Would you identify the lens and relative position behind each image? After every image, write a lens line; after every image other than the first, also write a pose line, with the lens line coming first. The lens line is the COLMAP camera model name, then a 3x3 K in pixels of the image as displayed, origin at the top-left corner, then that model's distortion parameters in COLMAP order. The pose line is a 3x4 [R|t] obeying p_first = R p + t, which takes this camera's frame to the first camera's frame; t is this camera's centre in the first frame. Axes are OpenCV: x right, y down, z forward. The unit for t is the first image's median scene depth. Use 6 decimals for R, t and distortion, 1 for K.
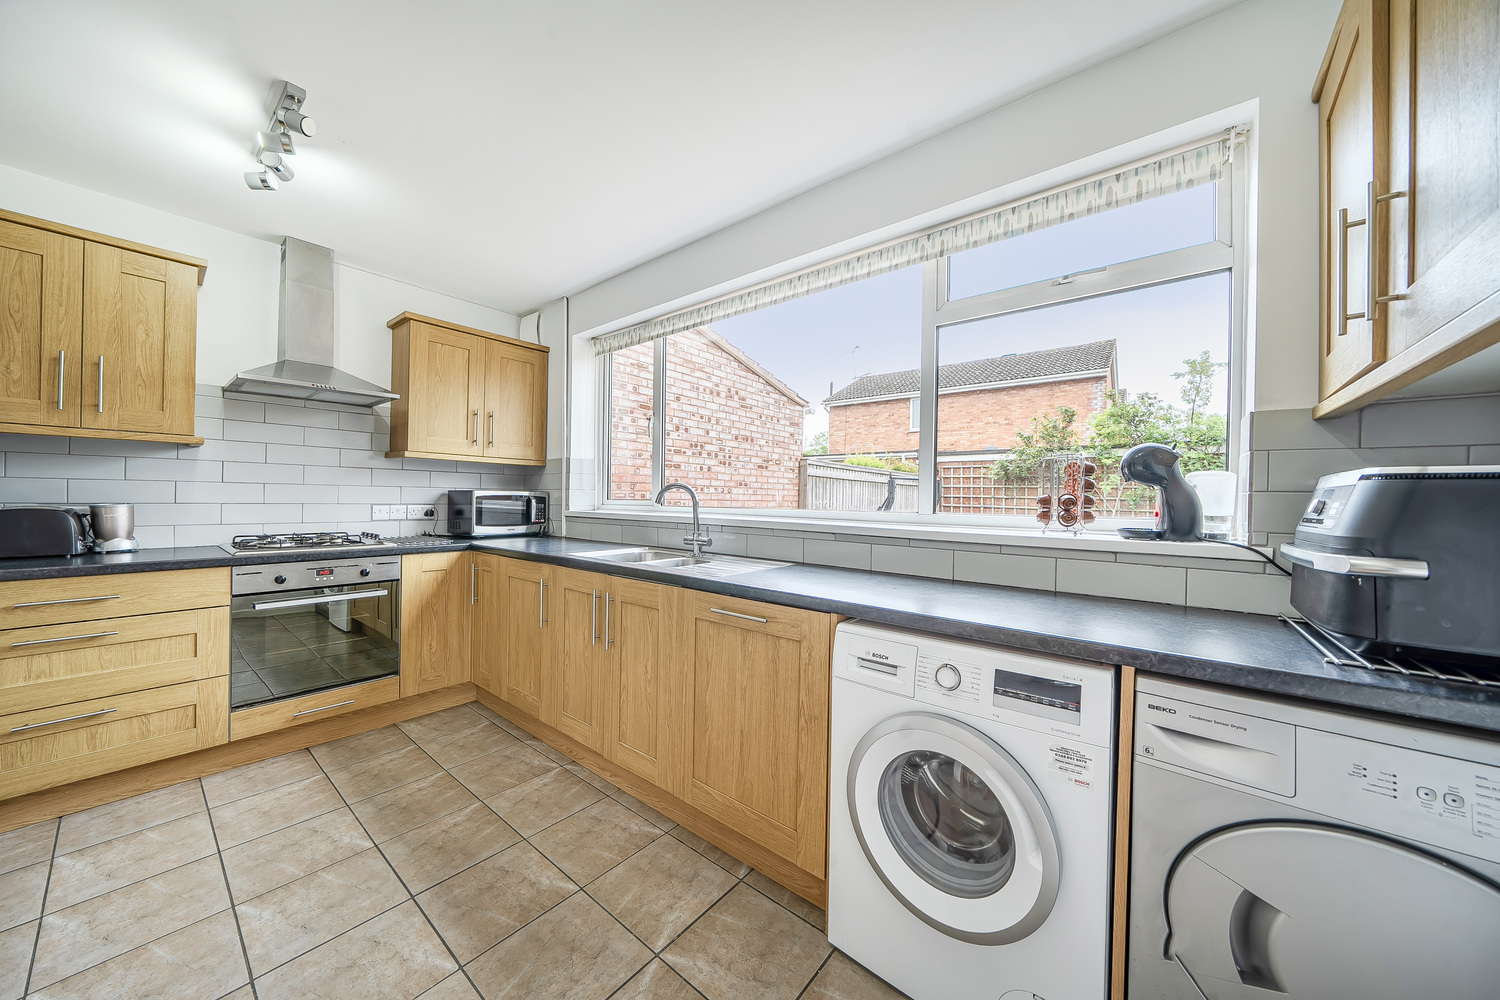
lens RADIAL K [[511.4, 0, 741.3], [0, 511.4, 499.2], [0, 0, 1]] dist [-0.005942, -0.000030]
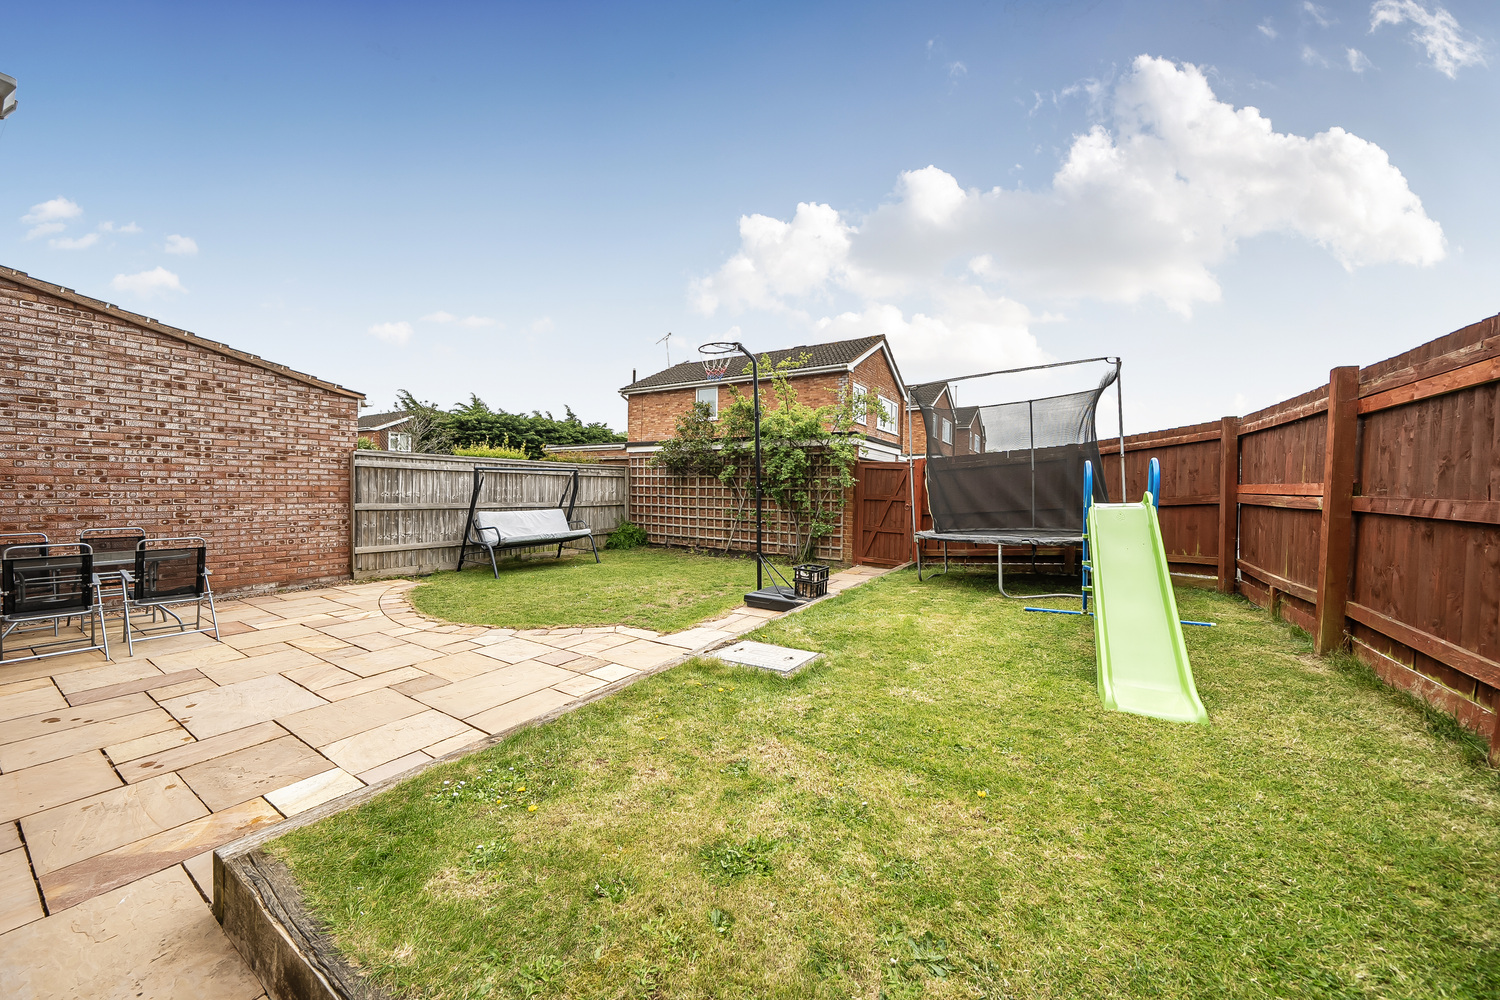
lens RADIAL K [[547.9, 0, 729.9], [0, 547.9, 498.4], [0, 0, 1]] dist [0.001927, 0.000409]
pose [[0.996675, -0.006306, 0.081231, 0.909023], [0.005124, 0.999878, 0.014748, 0.005557], [-0.081314, -0.014283, 0.996586, -0.171979]]
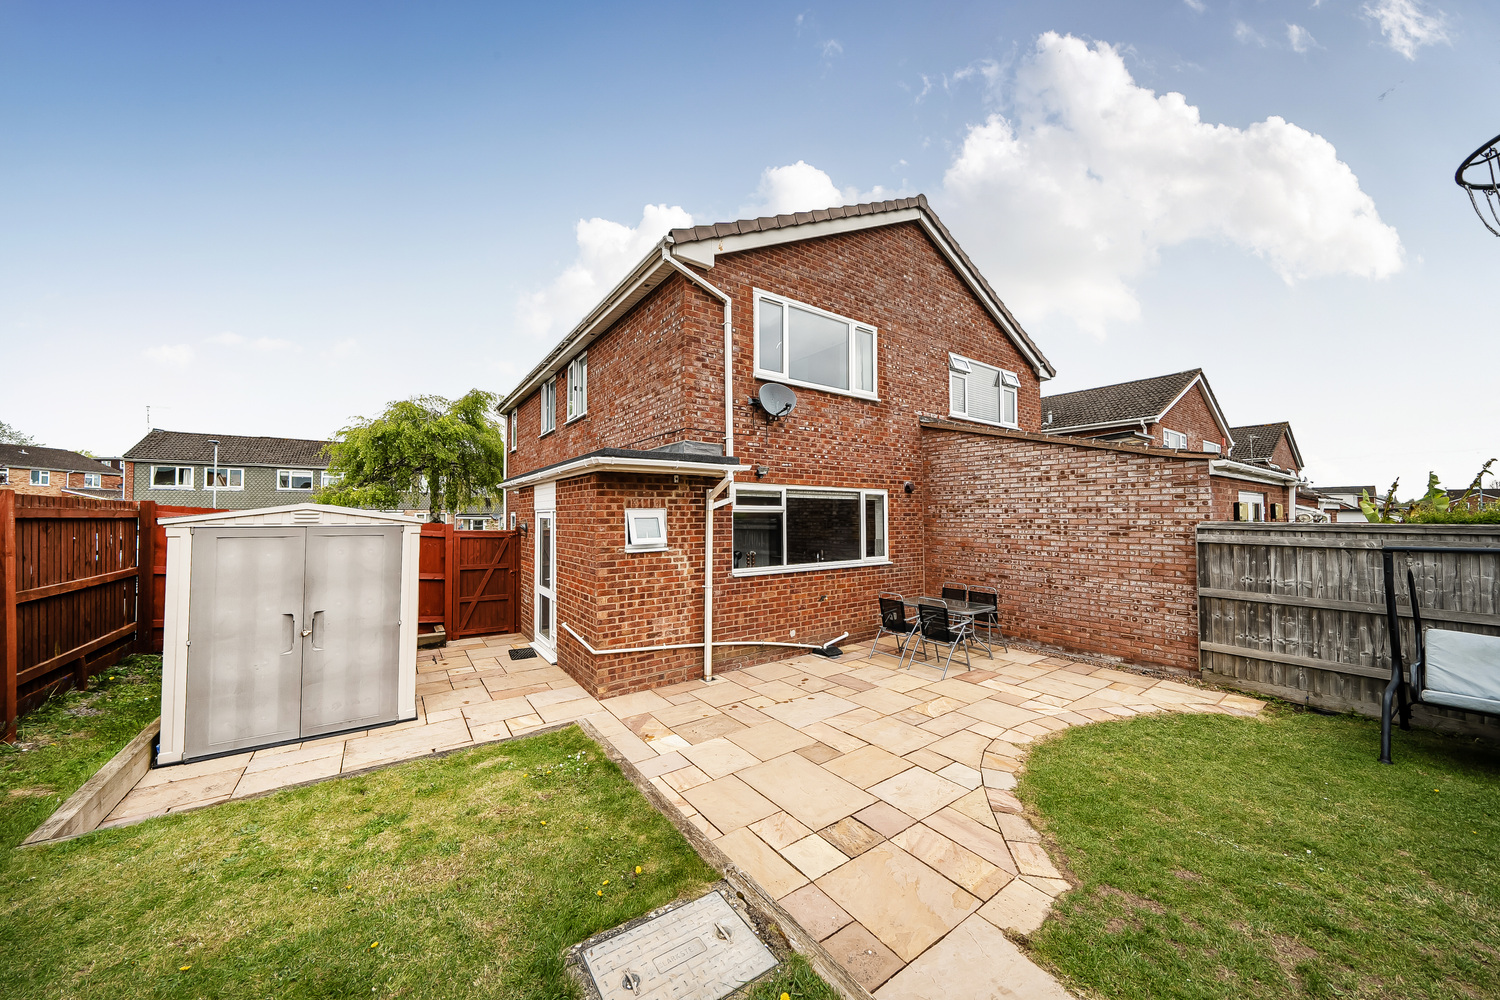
lens RADIAL K [[511.4, 0, 747.6], [0, 511.4, 498.7], [0, 0, 1]] dist [-0.008810, -0.000160]
pose [[-0.272983, -0.048076, -0.960817, 1.323256], [-0.006568, 0.998820, -0.048112, -0.085542], [0.961996, -0.006823, -0.272977, 0.596439]]
